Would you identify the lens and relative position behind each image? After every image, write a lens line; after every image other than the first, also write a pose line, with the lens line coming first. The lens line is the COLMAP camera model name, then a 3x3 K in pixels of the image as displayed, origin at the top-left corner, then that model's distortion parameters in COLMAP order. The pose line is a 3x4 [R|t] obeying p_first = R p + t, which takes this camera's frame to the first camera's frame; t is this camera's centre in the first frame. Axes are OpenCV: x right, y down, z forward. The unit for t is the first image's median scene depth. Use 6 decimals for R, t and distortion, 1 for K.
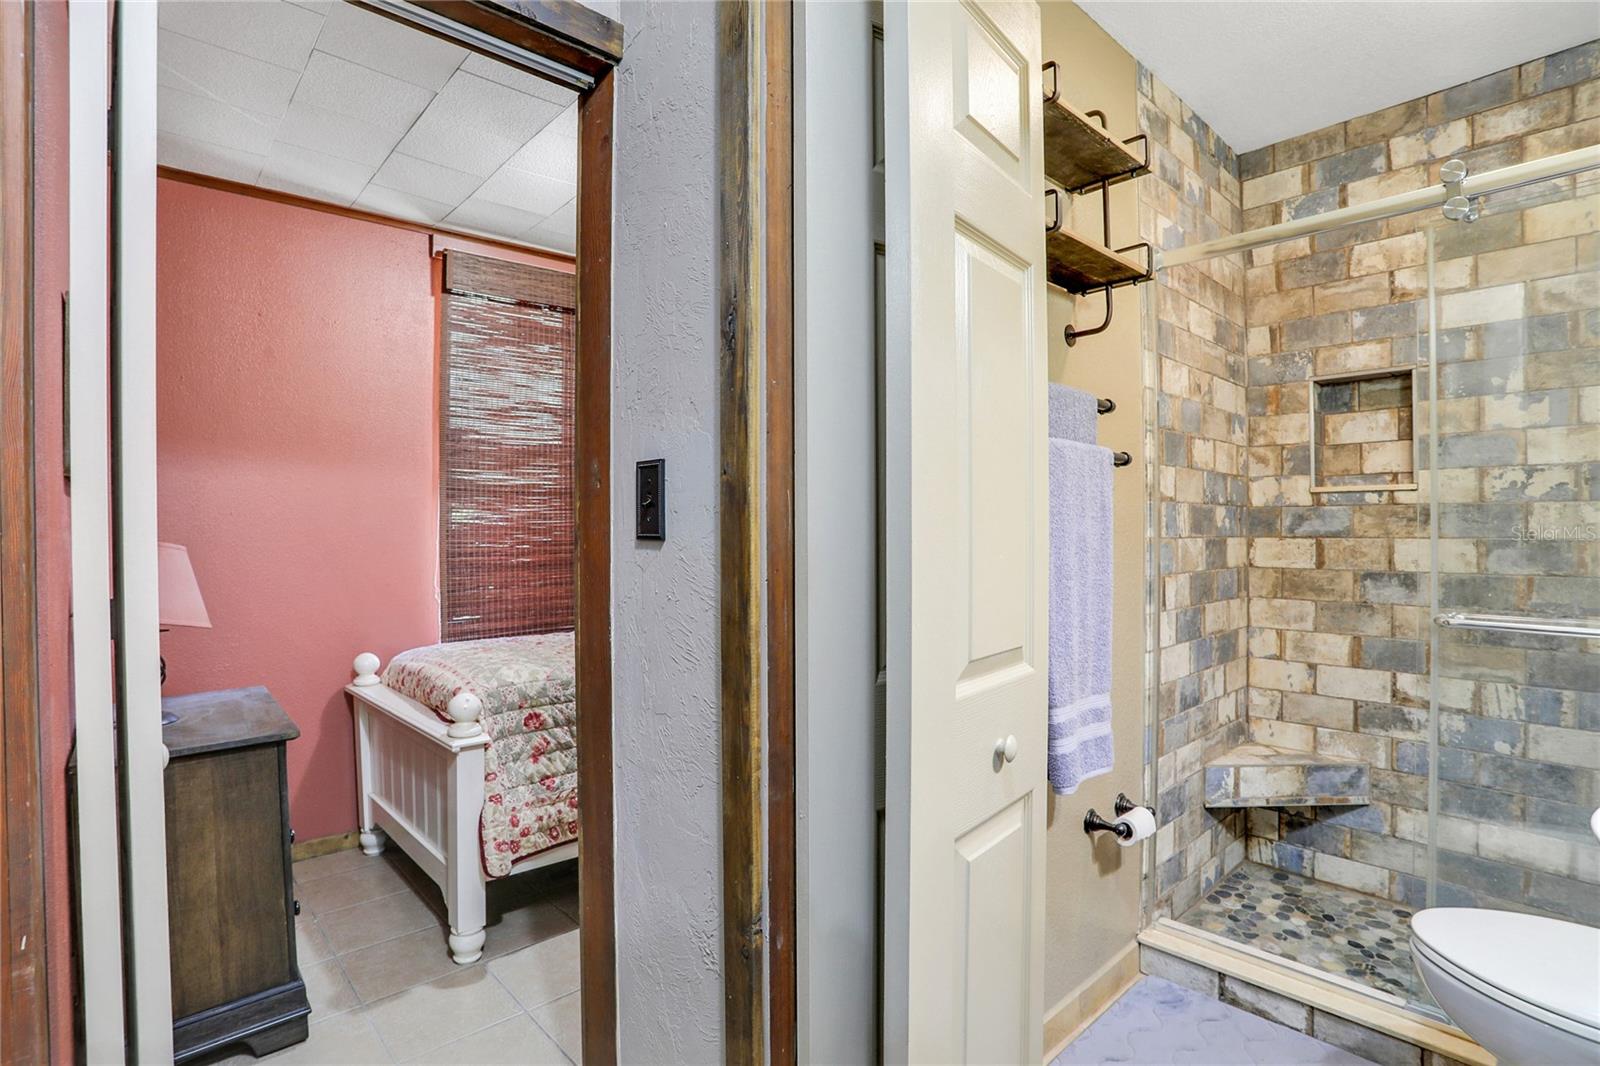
lens RADIAL K [[789.1, 0, 801.4], [0, 789.1, 532.0], [0, 0, 1]] dist [-0.068187, 0.024980]
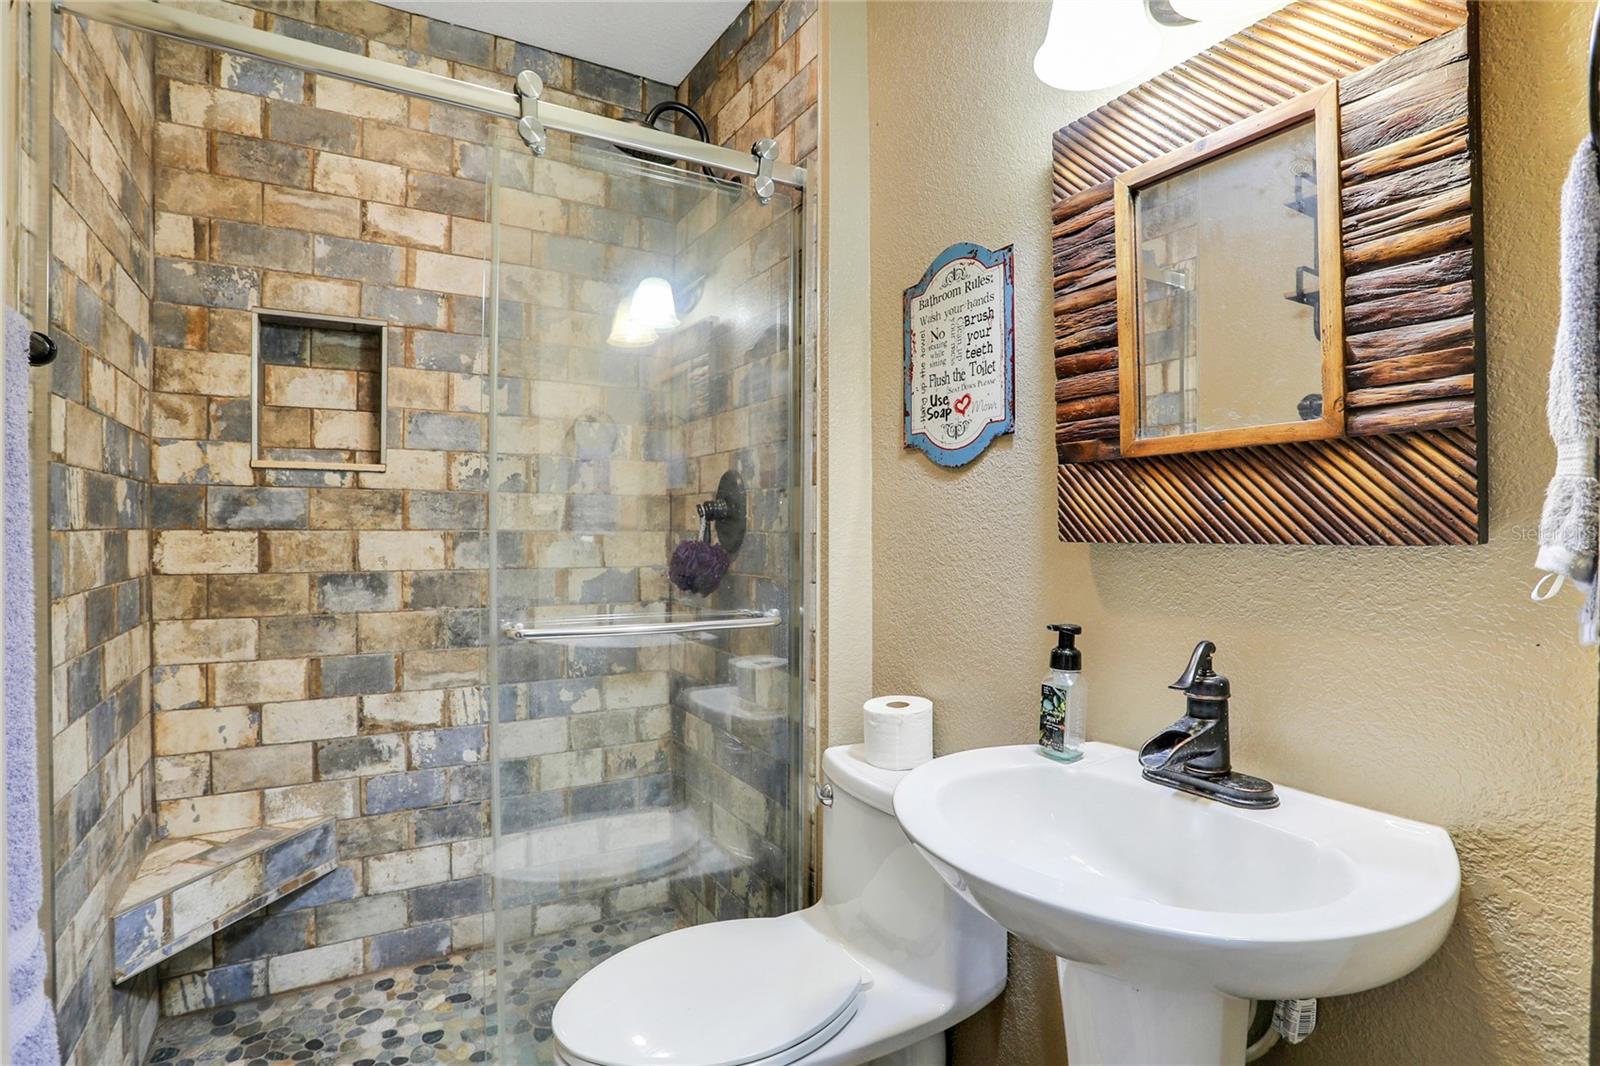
lens RADIAL K [[789.1, 0, 778.1], [0, 789.1, 531.7], [0, 0, 1]] dist [-0.068187, 0.024980]
pose [[0.209314, -0.004126, 0.977840, 0.065753], [-0.004732, 0.999975, 0.005232, 0.002957], [-0.977837, -0.005723, 0.209289, 0.382846]]
